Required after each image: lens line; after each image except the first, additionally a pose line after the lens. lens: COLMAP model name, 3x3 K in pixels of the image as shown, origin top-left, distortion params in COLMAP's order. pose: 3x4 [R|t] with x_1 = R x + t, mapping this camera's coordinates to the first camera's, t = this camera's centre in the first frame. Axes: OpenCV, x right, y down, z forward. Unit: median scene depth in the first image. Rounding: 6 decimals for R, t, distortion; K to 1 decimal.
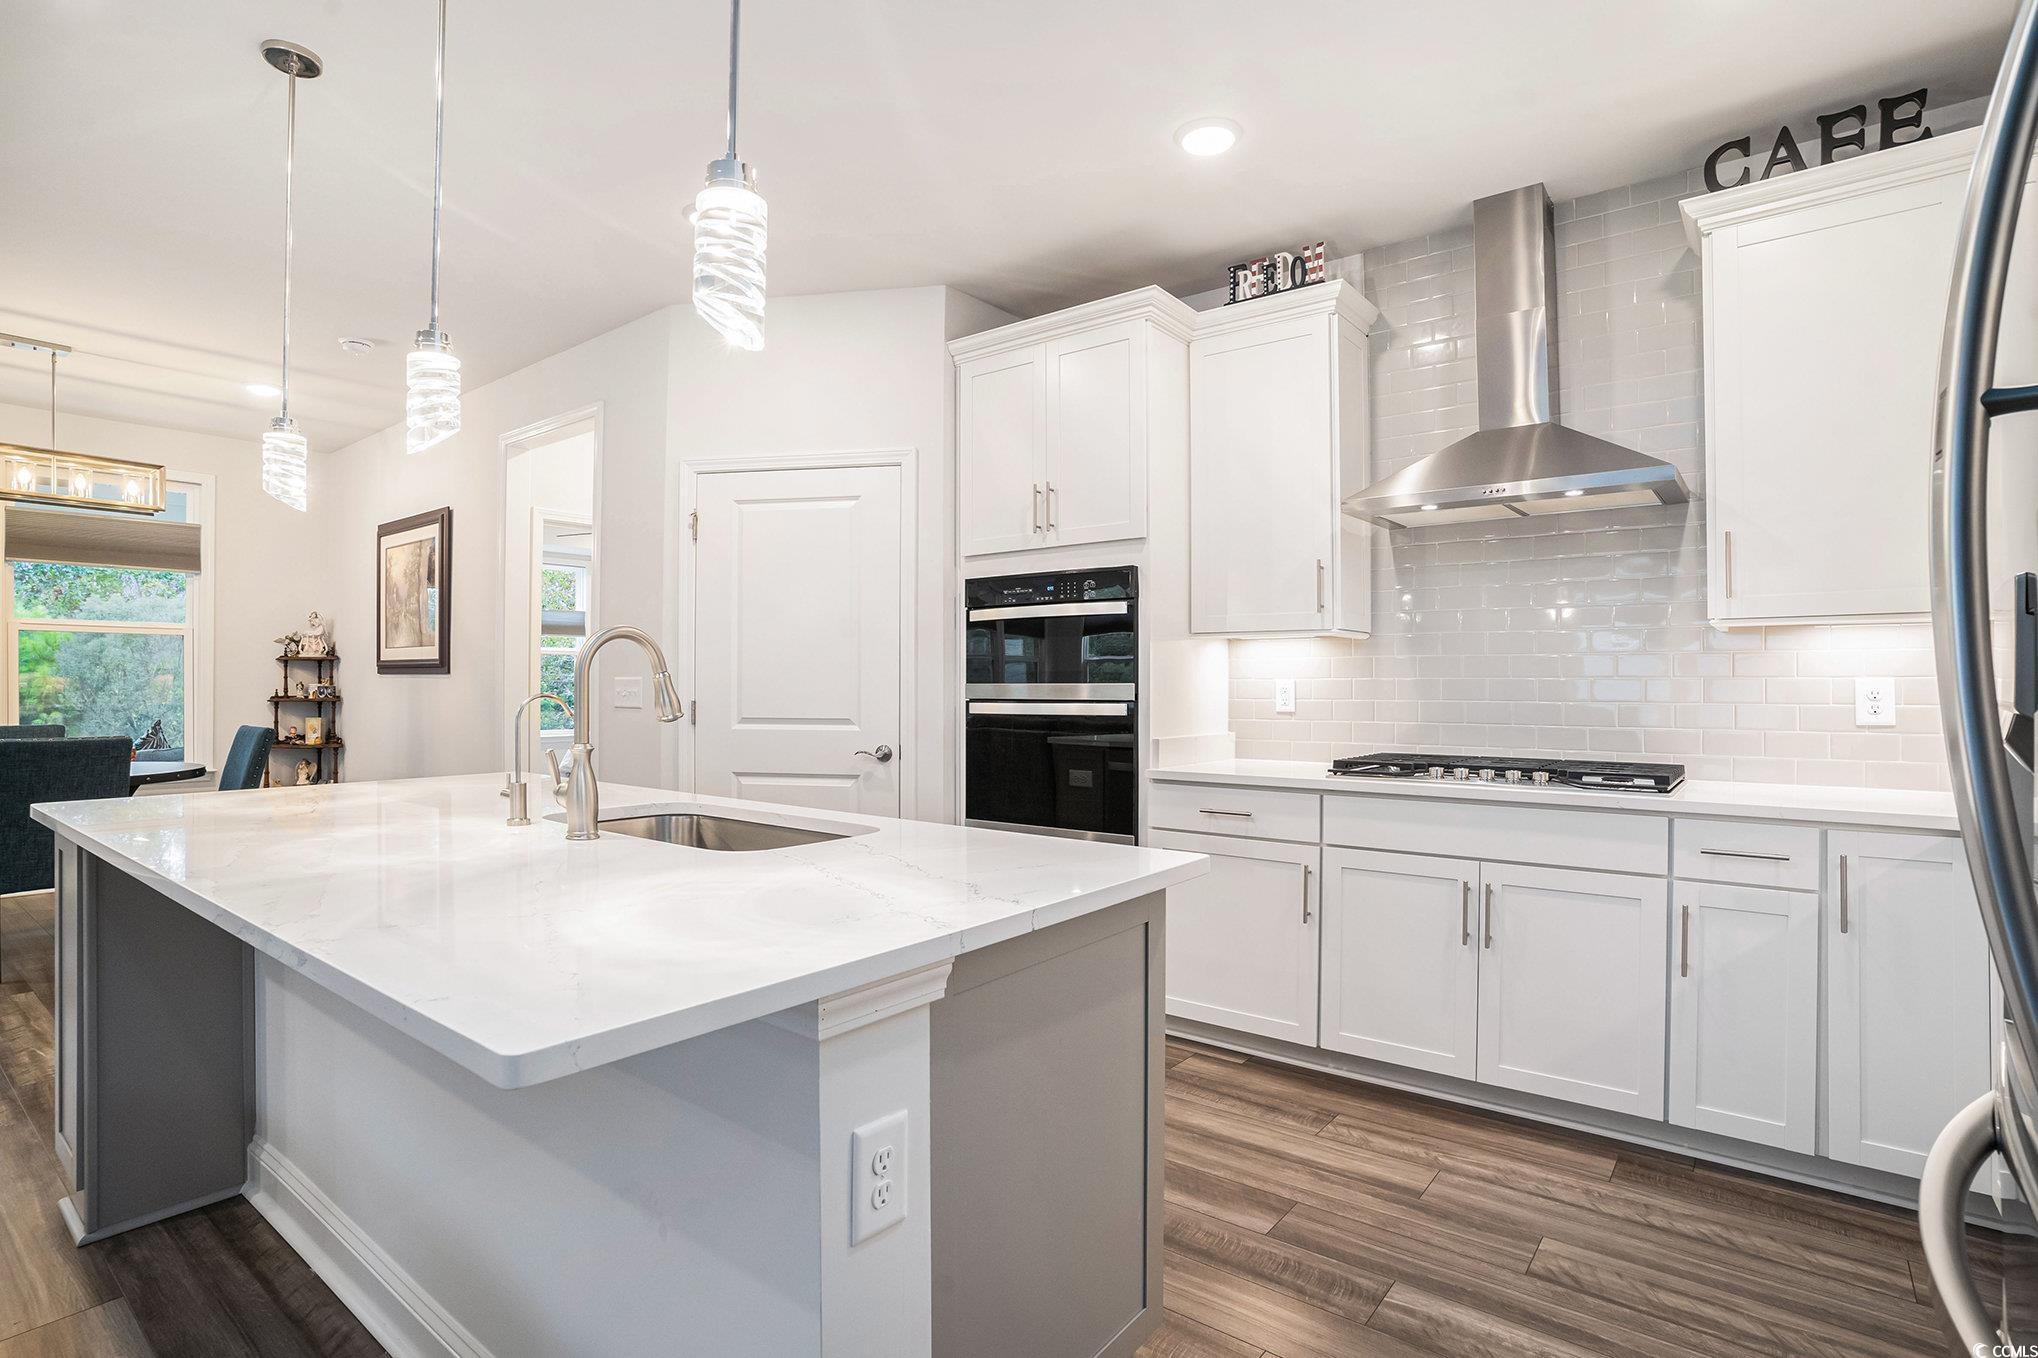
lens RADIAL K [[1042.3, 0, 1000.7], [0, 1042.3, 673.4], [0, 0, 1]] dist [-0.054860, 0.021687]
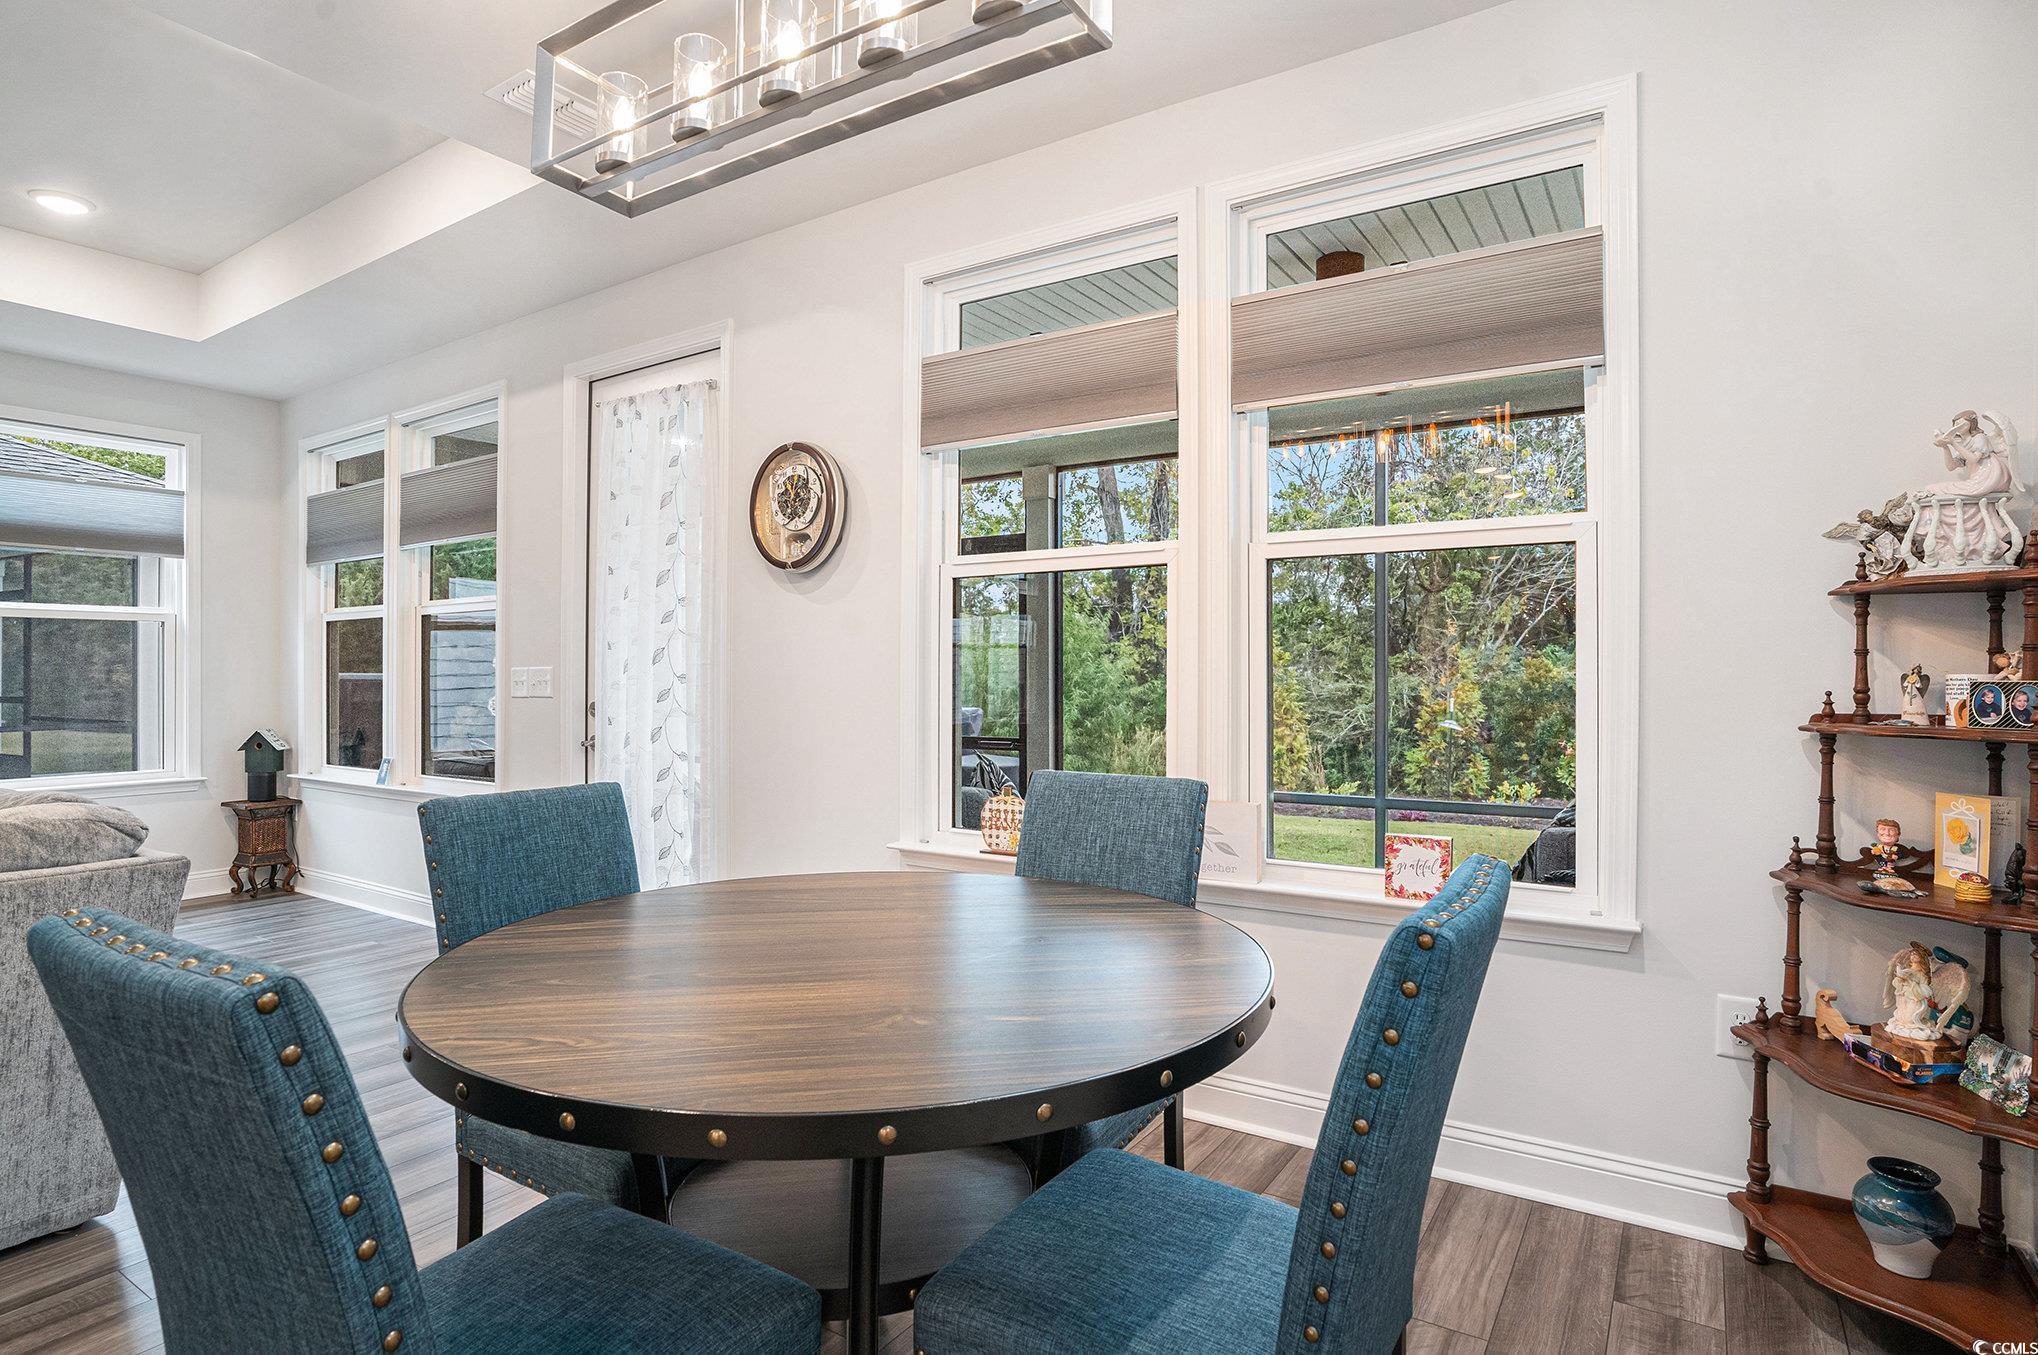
lens RADIAL K [[1042.3, 0, 1011.2], [0, 1042.3, 689.8], [0, 0, 1]] dist [-0.054860, 0.021687]
pose [[0.106184, 0.017034, -0.994201, -0.731844], [0.014243, 0.999725, 0.018650, 0.009929], [0.994245, -0.016140, 0.105912, 1.218460]]
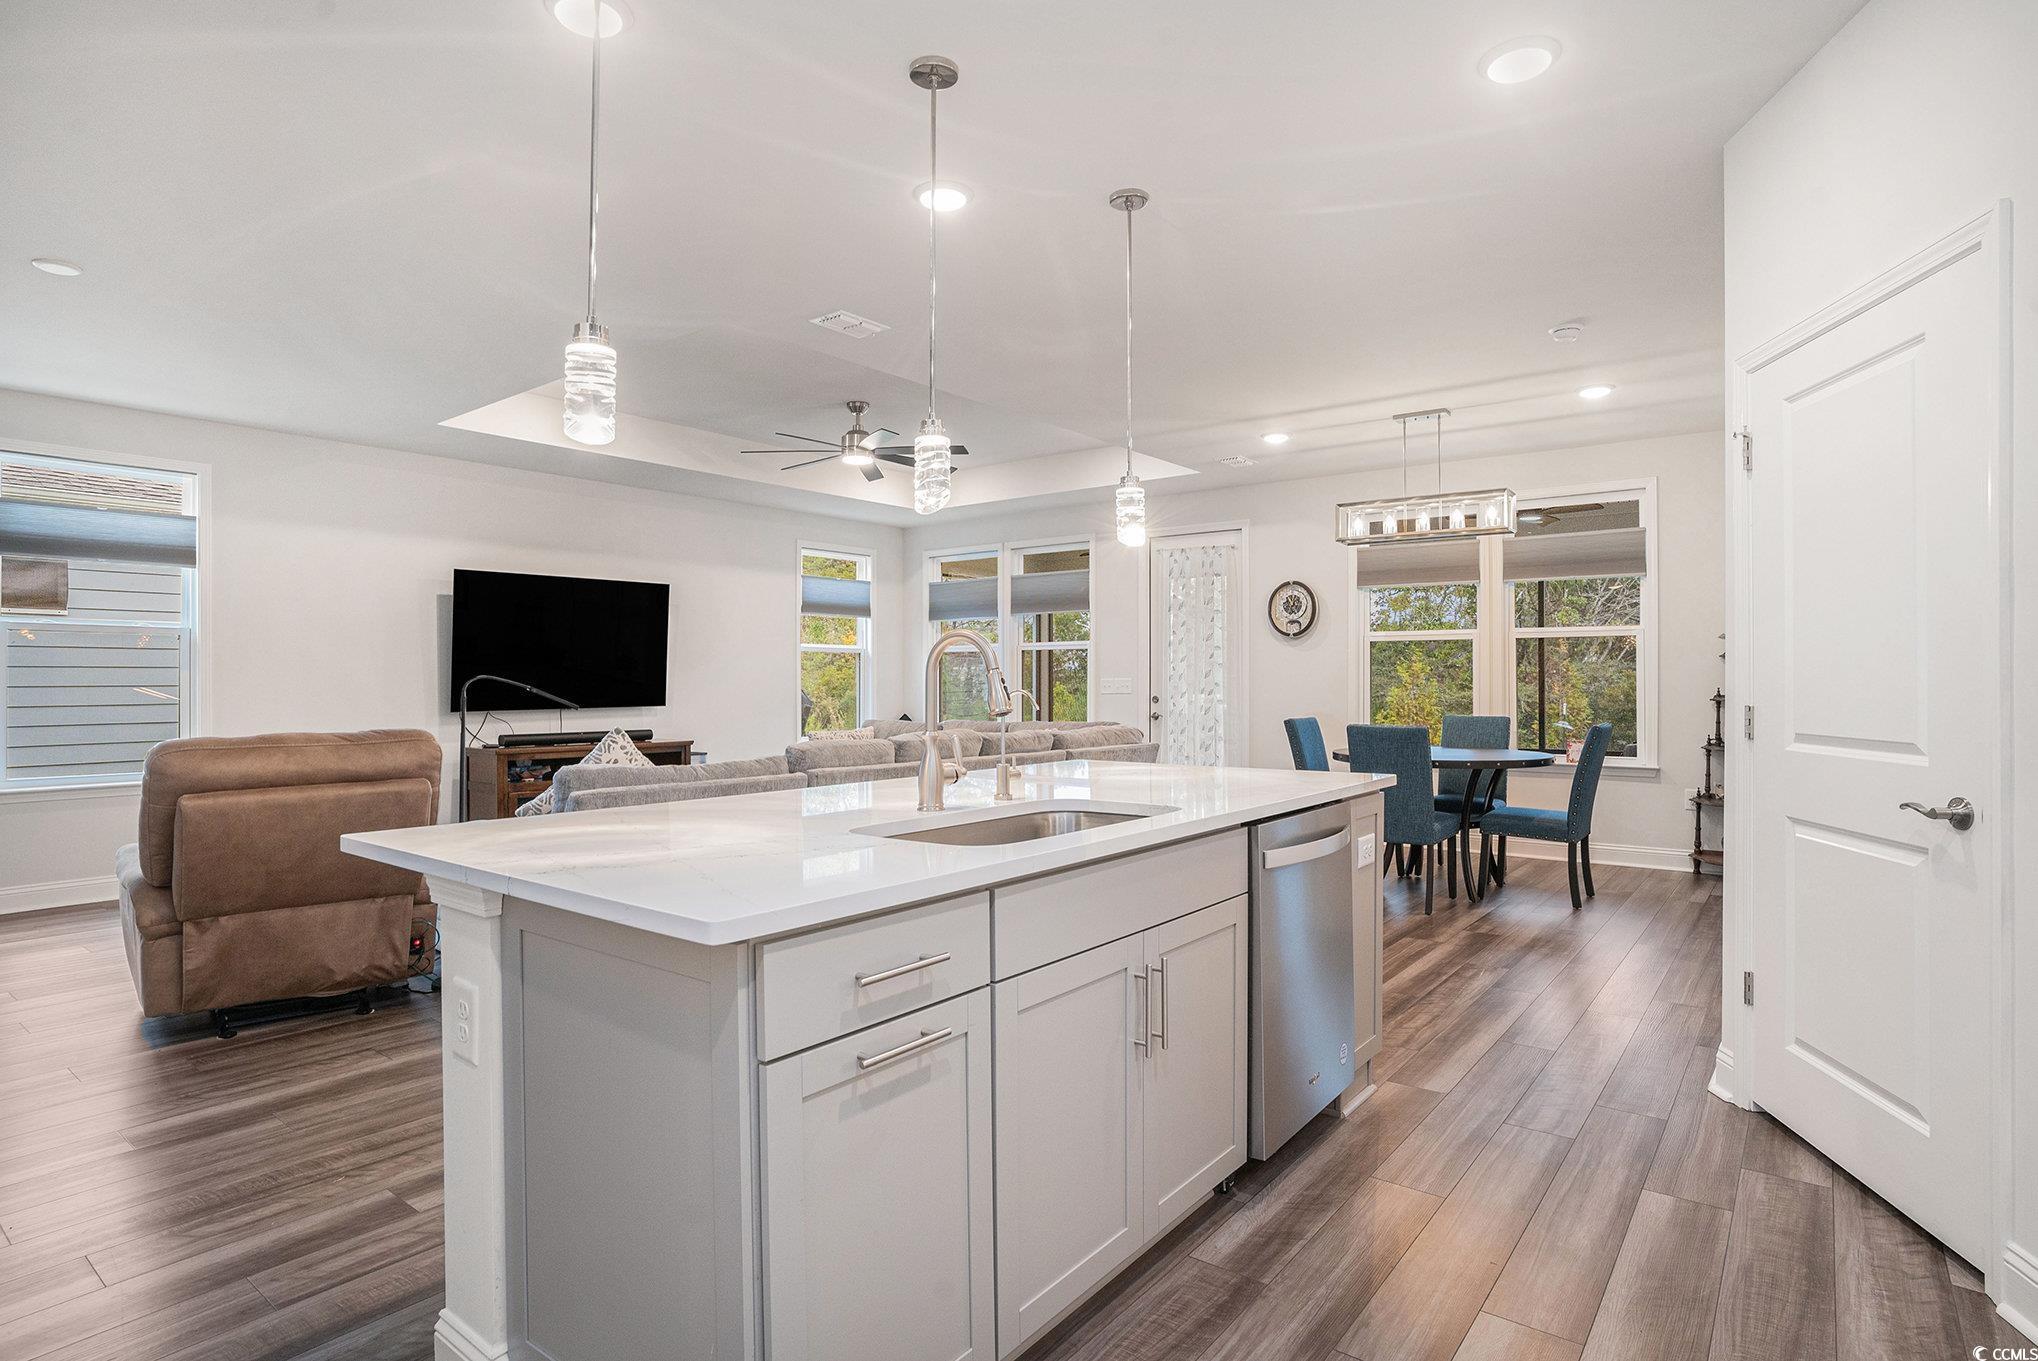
lens RADIAL K [[1042.3, 0, 1003.2], [0, 1042.3, 690.0], [0, 0, 1]] dist [-0.054860, 0.021687]
pose [[0.020266, 0.007437, -0.999767, 0.391733], [0.011629, 0.999903, 0.007673, 0.005440], [0.999727, -0.011782, 0.020178, 0.520693]]
